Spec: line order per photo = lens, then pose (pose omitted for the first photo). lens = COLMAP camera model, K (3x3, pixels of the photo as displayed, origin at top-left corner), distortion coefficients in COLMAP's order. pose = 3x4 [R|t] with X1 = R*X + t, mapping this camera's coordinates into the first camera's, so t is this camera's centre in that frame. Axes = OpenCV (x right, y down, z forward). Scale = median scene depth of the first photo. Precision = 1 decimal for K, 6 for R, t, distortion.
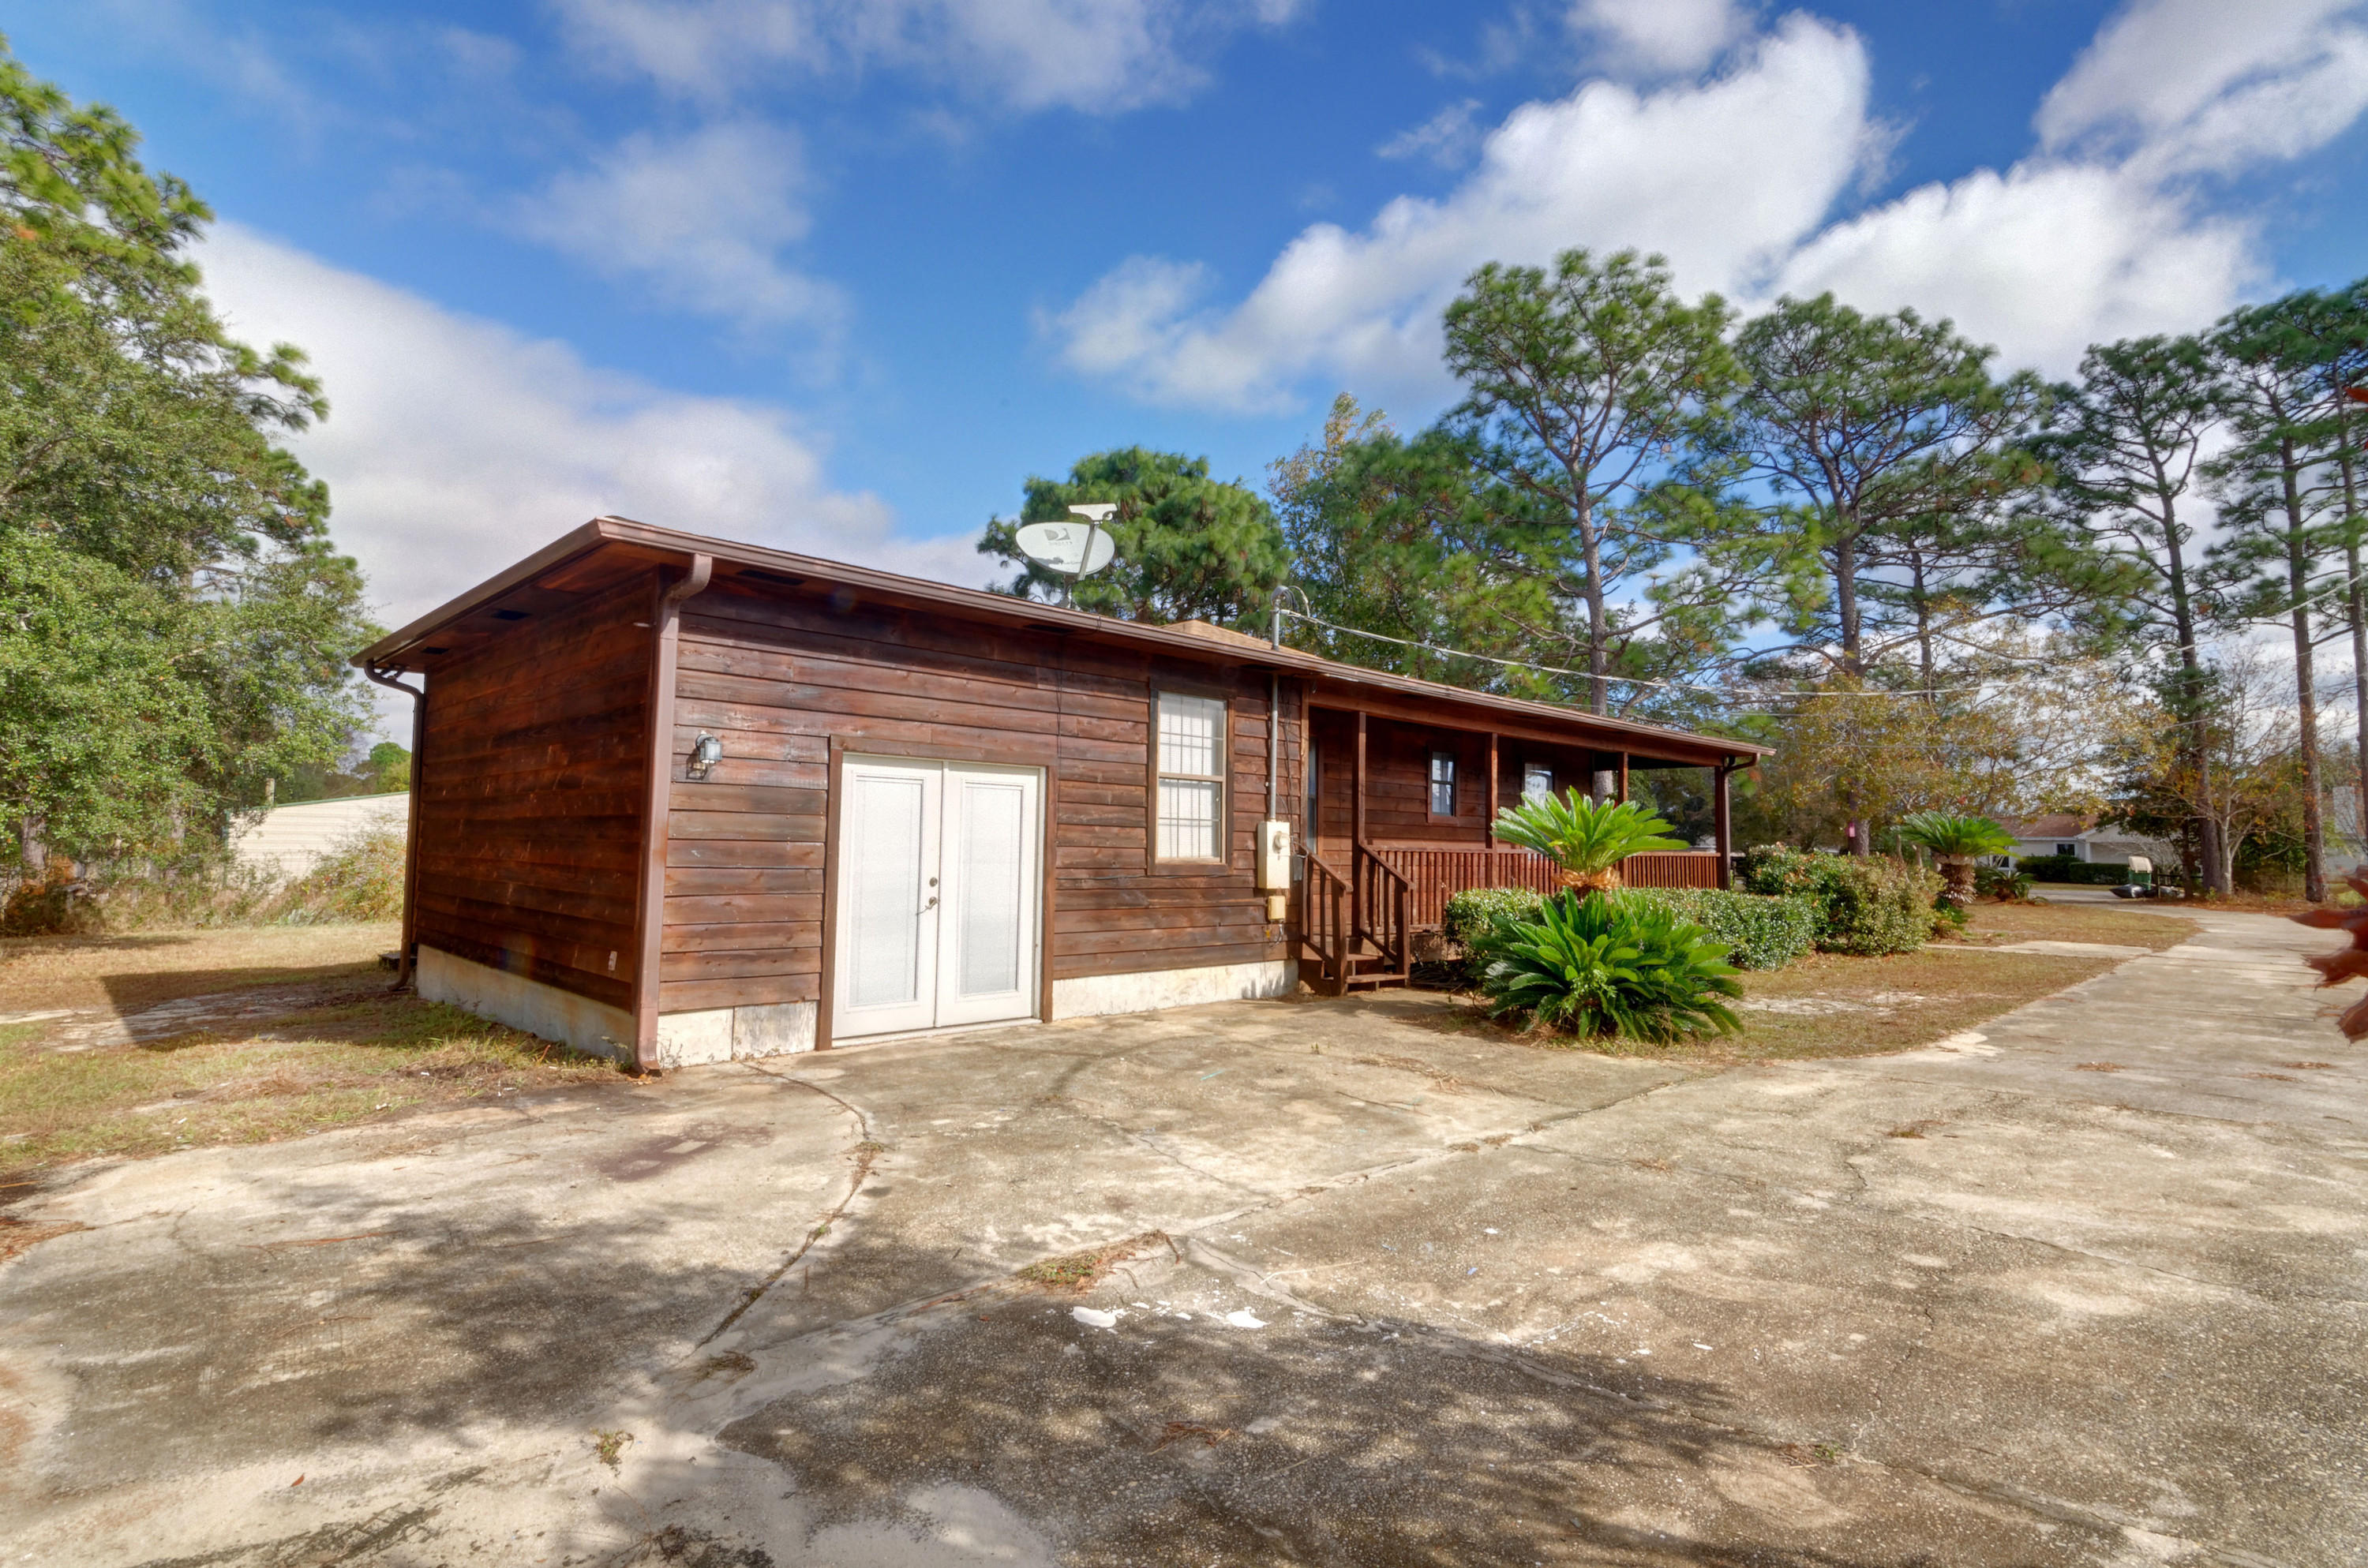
lens RADIAL K [[1140.4, 0, 1170.1], [0, 1140.4, 777.8], [0, 0, 1]] dist [0.006170, 0.004018]
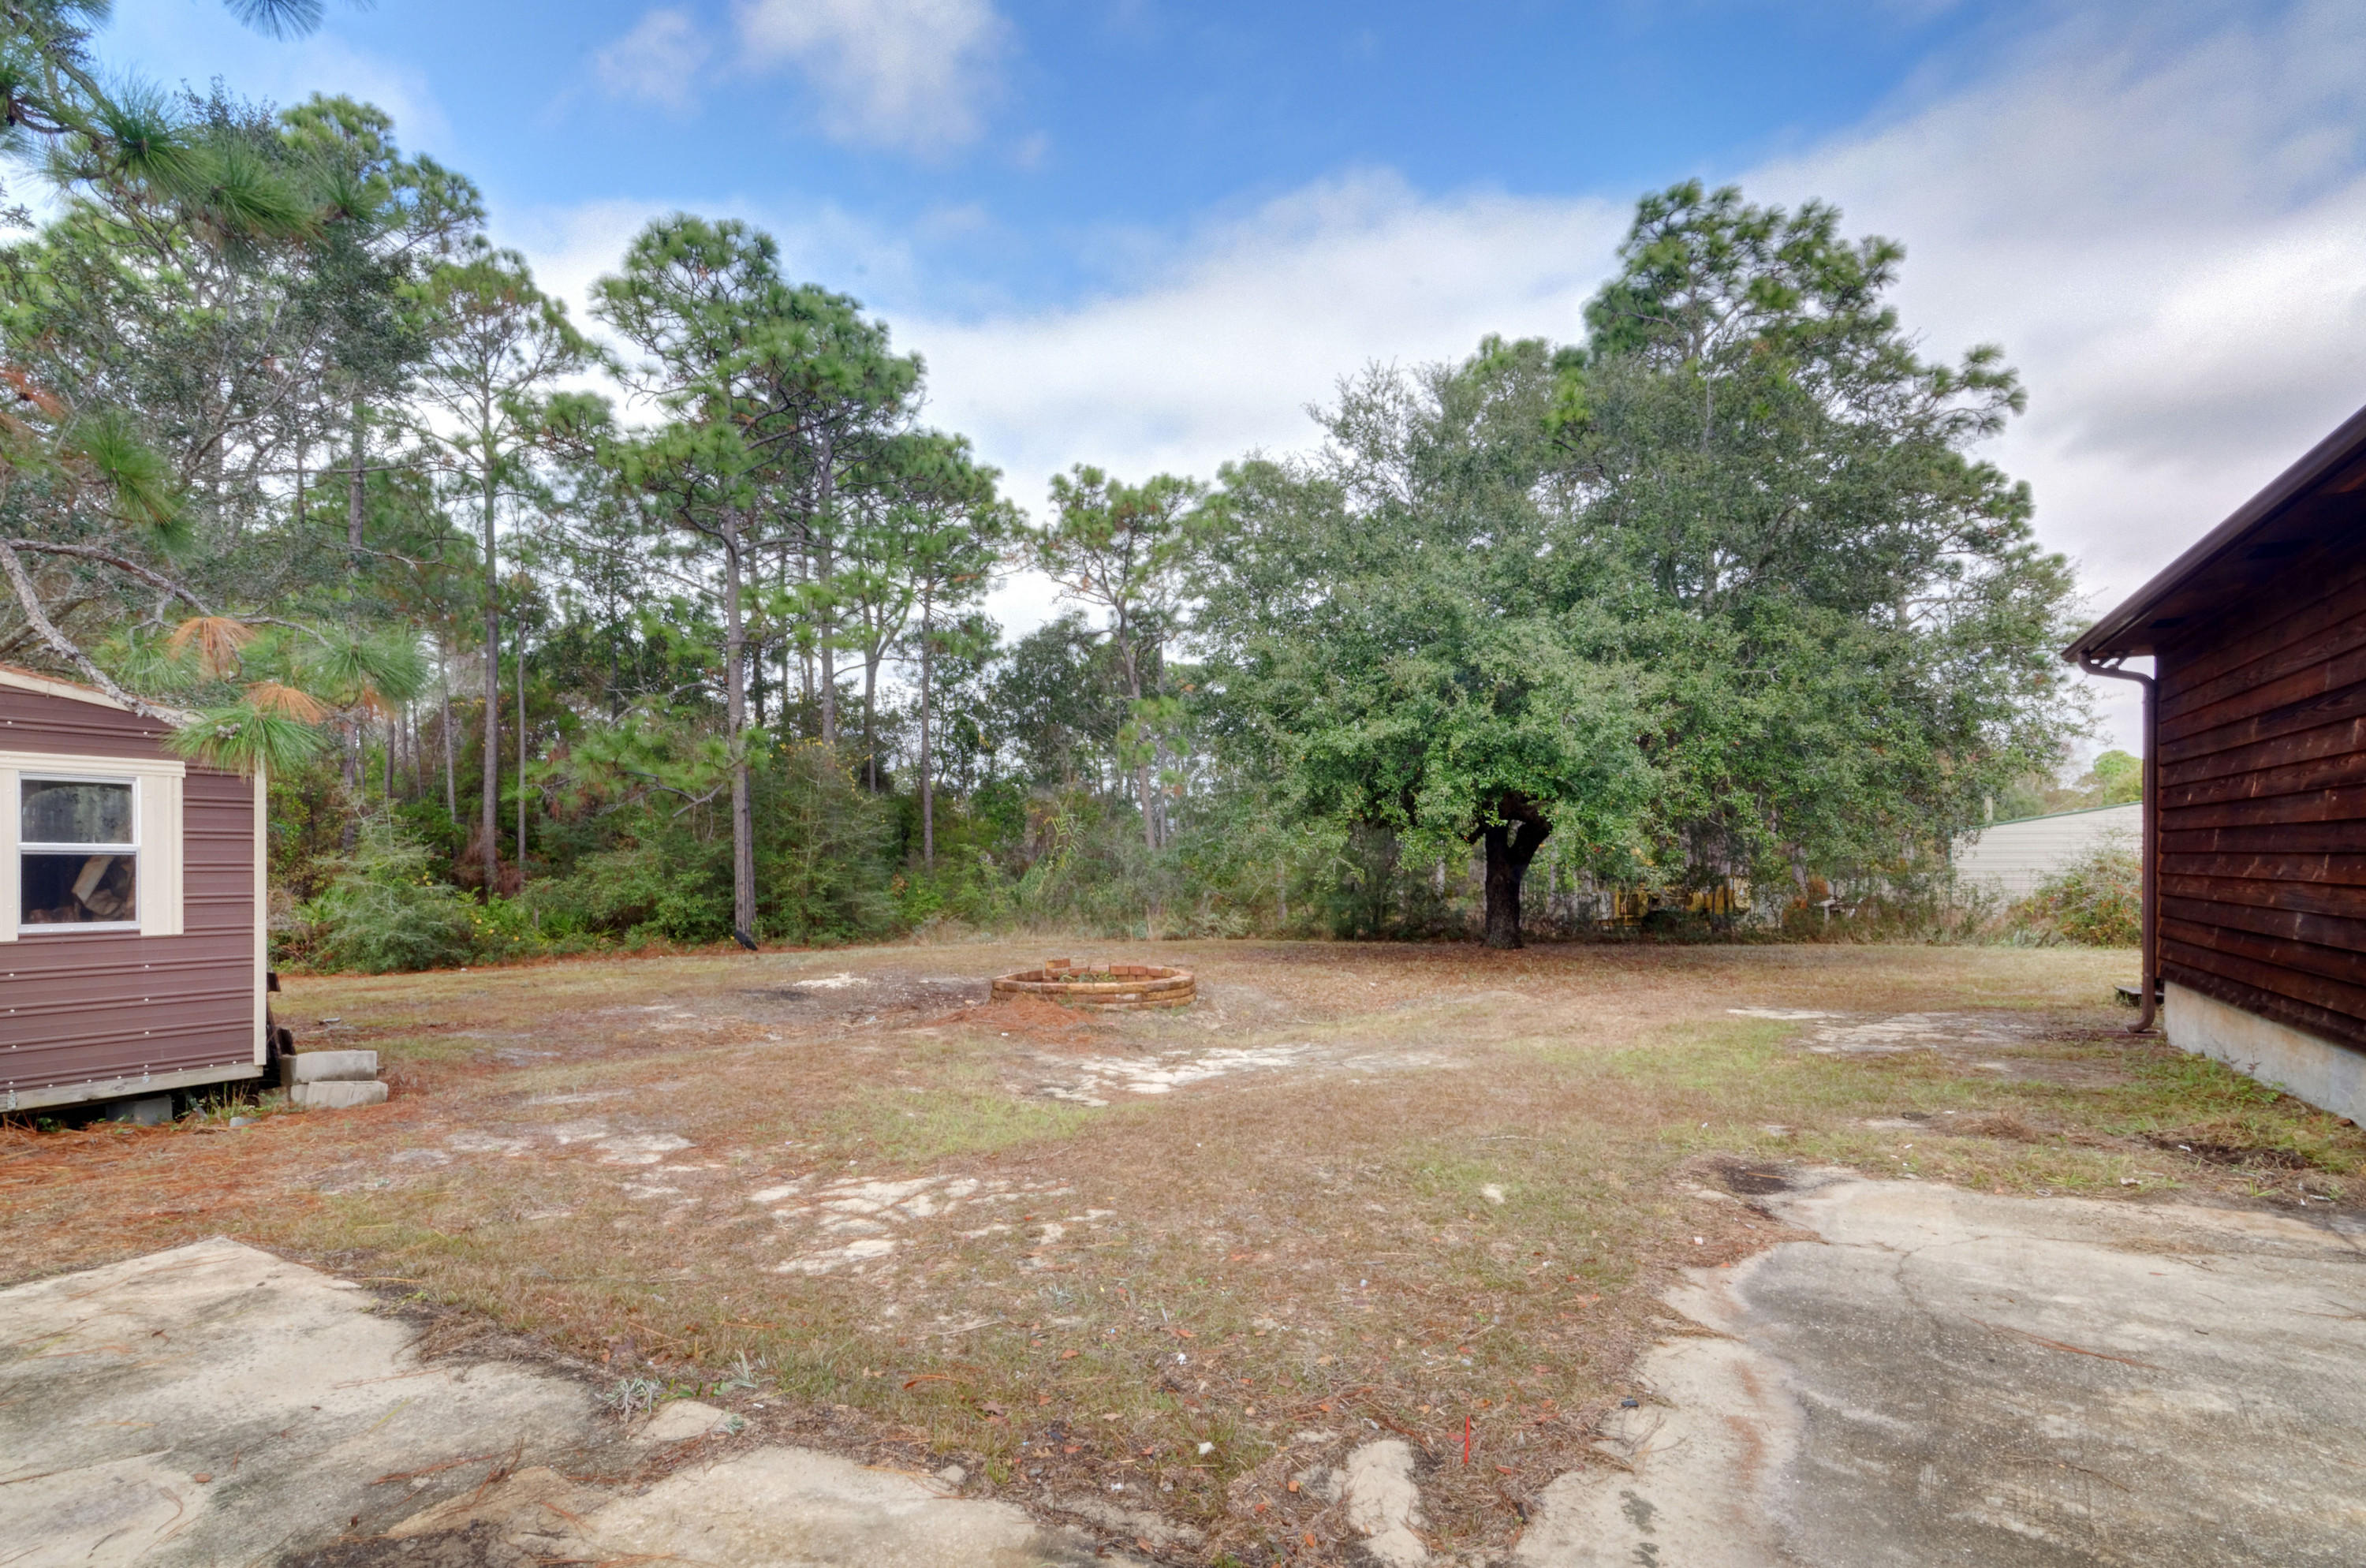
lens RADIAL K [[1127.5, 0, 1158.3], [0, 1127.5, 869.3], [0, 0, 1]] dist [-0.000459, 0.000693]
pose [[0.262873, -0.006072, -0.964811, -0.046684], [0.066498, 0.997716, 0.011839, 0.004539], [0.962536, -0.067270, 0.262676, 0.069638]]
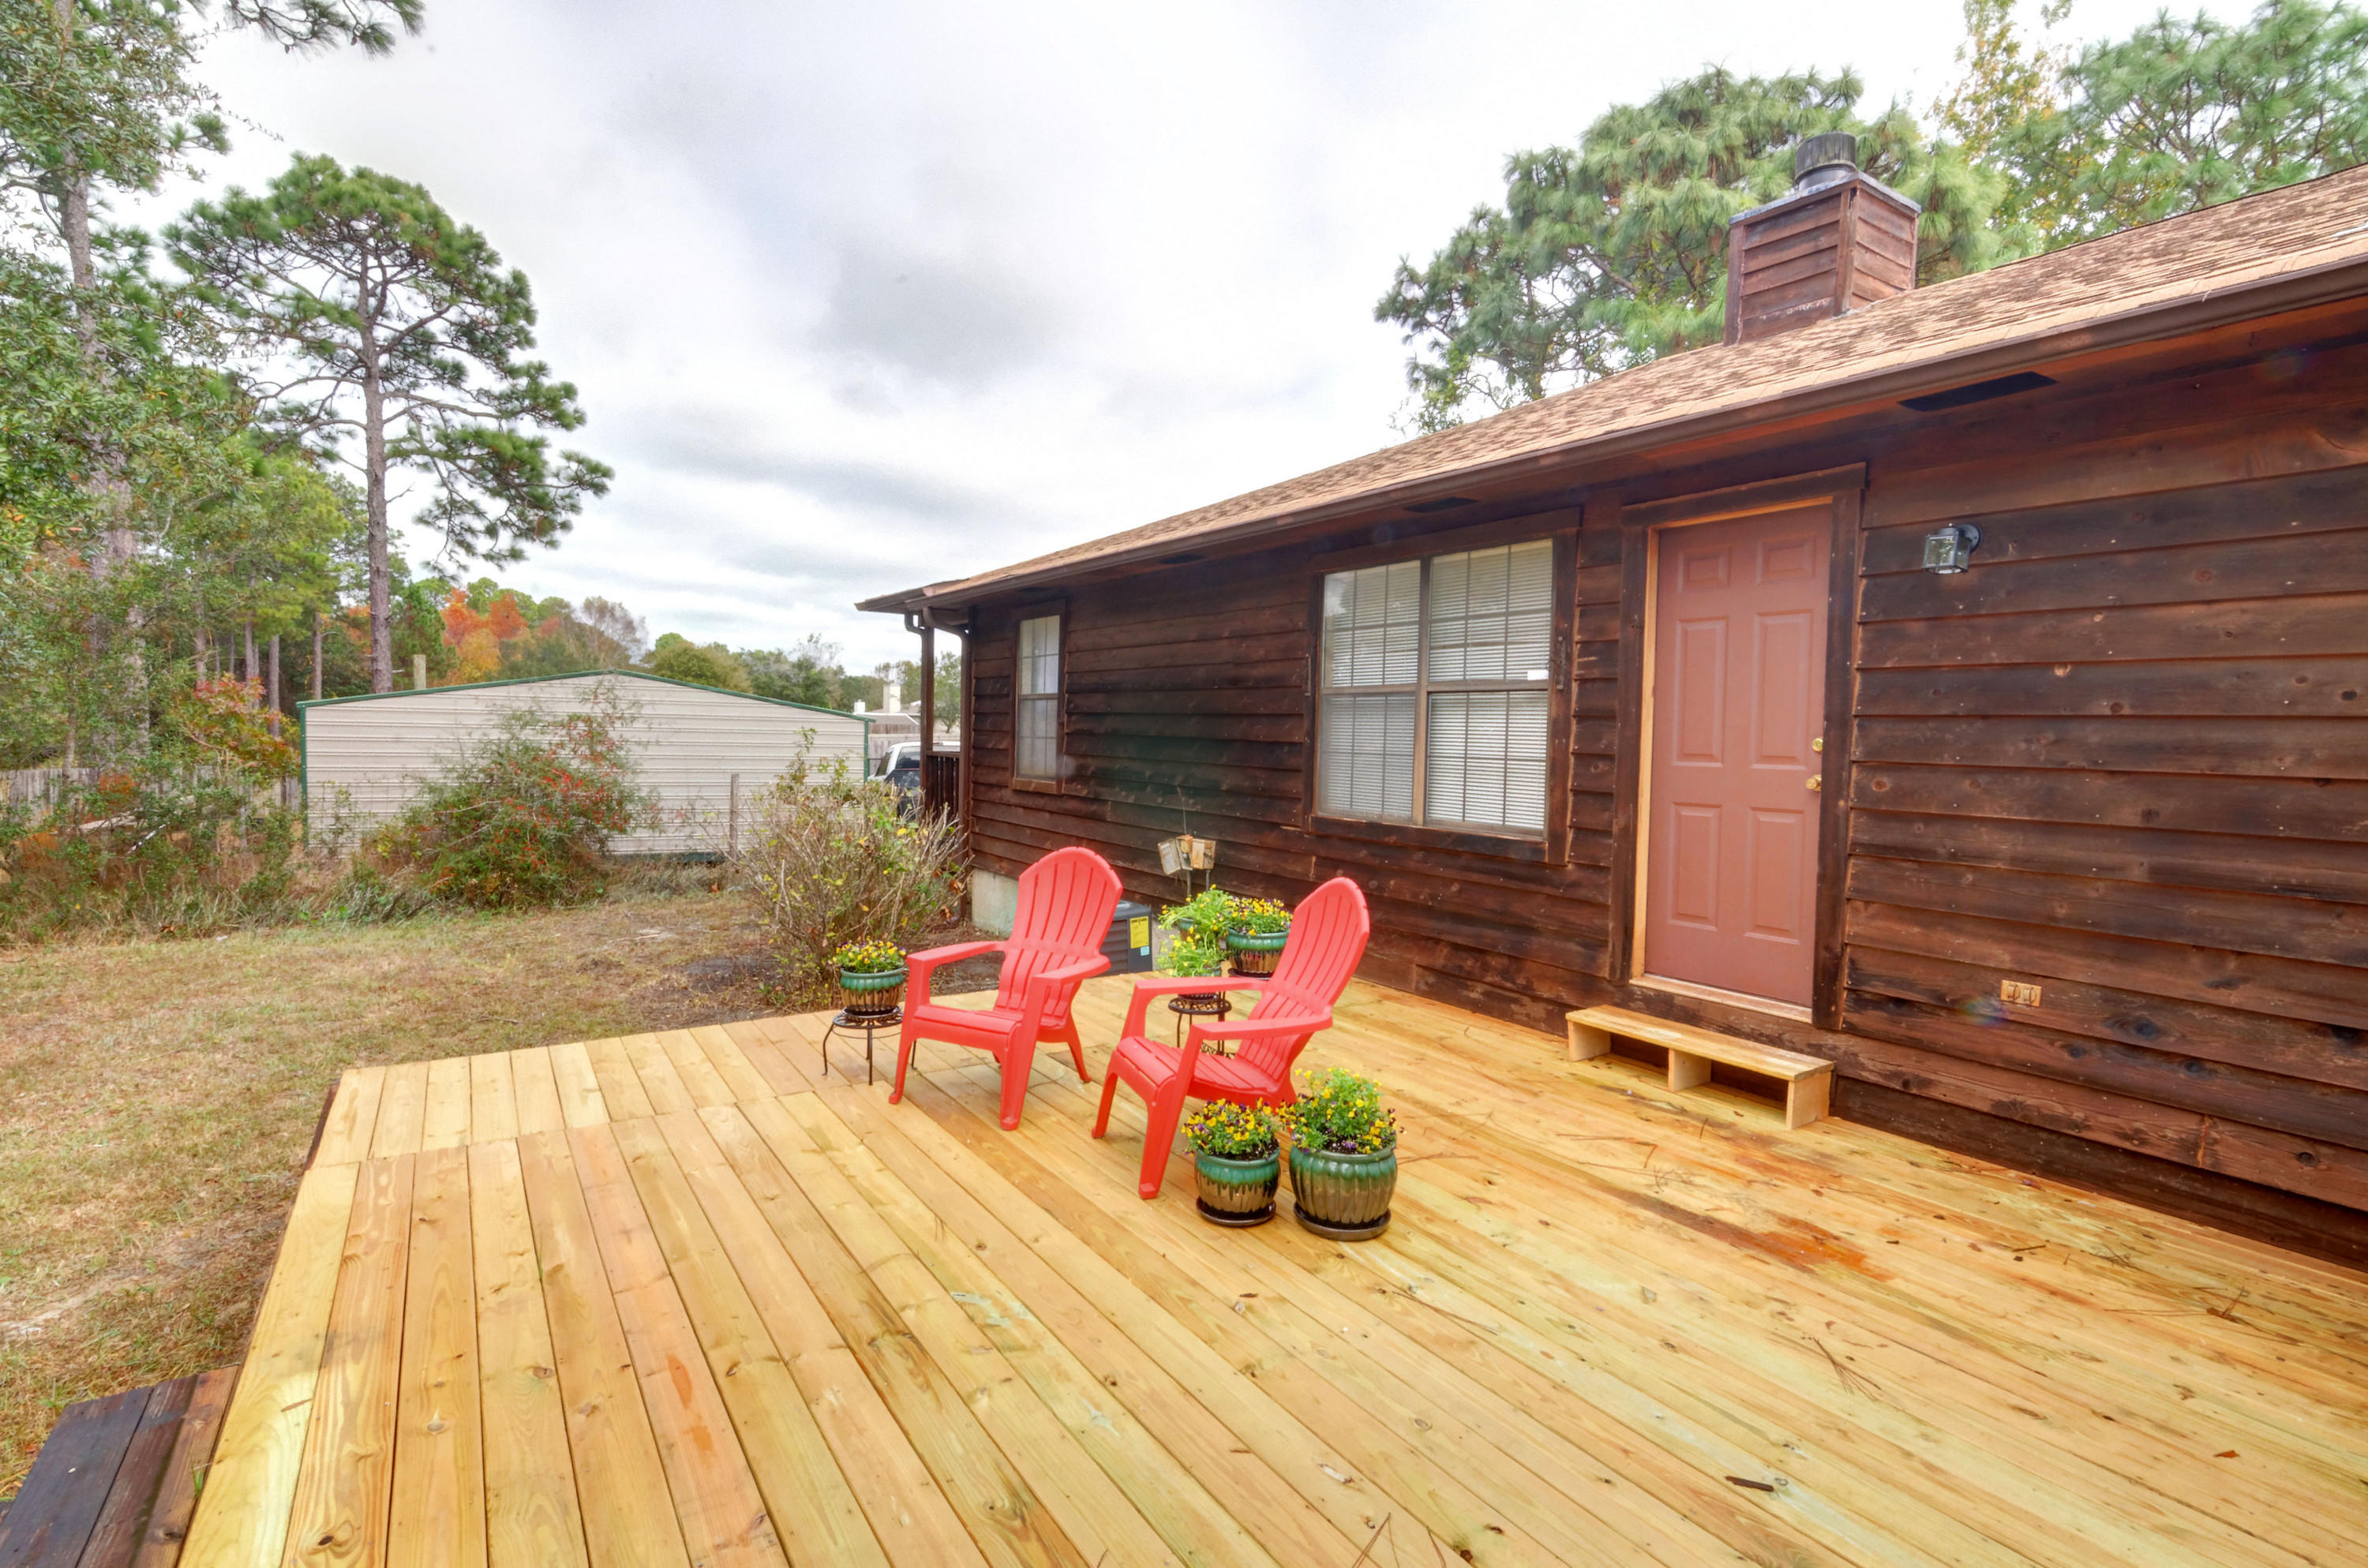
lens RADIAL K [[1128.2, 0, 1191.8], [0, 1128.2, 790.6], [0, 0, 1]] dist [-0.000459, 0.000693]
pose [[0.983493, 0.012833, -0.180492, -0.231017], [0.007068, 0.993996, 0.109186, 0.010832], [0.180810, -0.108660, 0.977497, 0.449636]]
